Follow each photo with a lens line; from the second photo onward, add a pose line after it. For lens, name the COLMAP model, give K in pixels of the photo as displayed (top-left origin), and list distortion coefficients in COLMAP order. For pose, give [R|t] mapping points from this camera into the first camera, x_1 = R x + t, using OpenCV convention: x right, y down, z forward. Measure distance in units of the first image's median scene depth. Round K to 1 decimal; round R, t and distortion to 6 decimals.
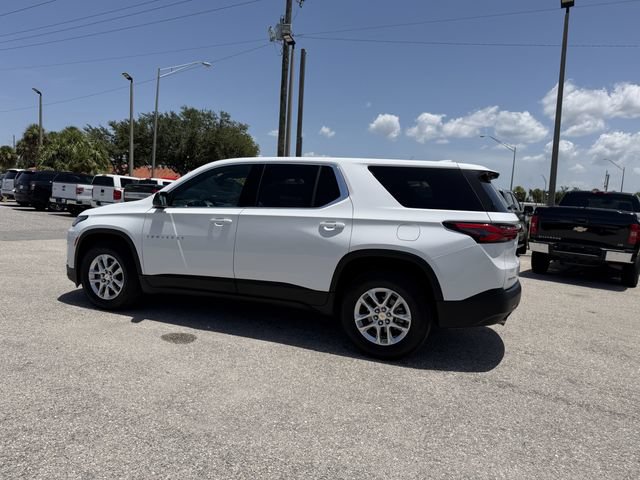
lens RADIAL K [[450.4, 0, 321.9], [0, 450.4, 249.4], [0, 0, 1]] dist [0.074363, -0.107947]
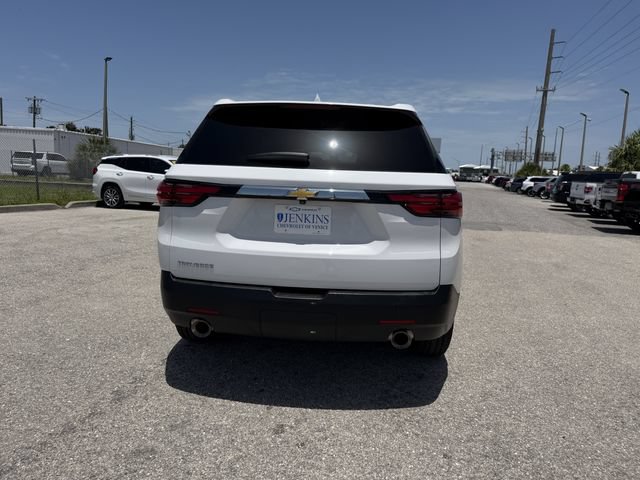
lens RADIAL K [[451.9, 0, 320.0], [0, 451.9, 240.0], [0, 0, 1]] dist [0.077322, -0.119506]
pose [[0.288936, 0.086613, -0.953422, 1.023722], [-0.124276, 0.990866, 0.052352, -0.026424], [0.949248, 0.103361, 0.297061, 0.915892]]
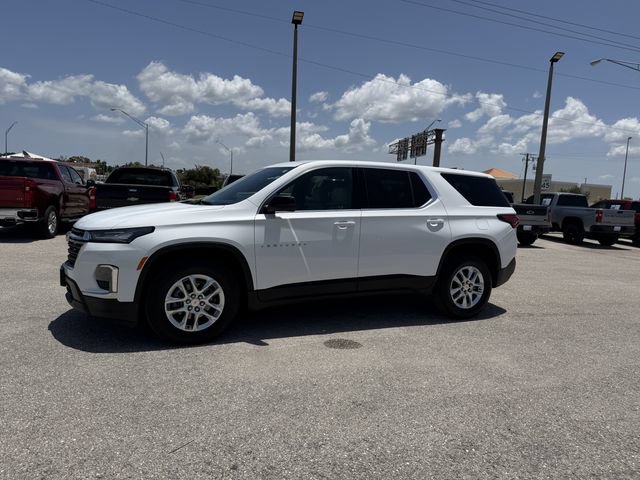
lens RADIAL K [[451.9, 0, 320.0], [0, 451.9, 240.0], [0, 0, 1]] dist [0.077322, -0.119506]
pose [[0.689774, -0.091619, 0.718205, -1.080675], [0.066805, 0.995783, 0.062869, -0.101848], [-0.720937, 0.004614, 0.692986, 0.358974]]
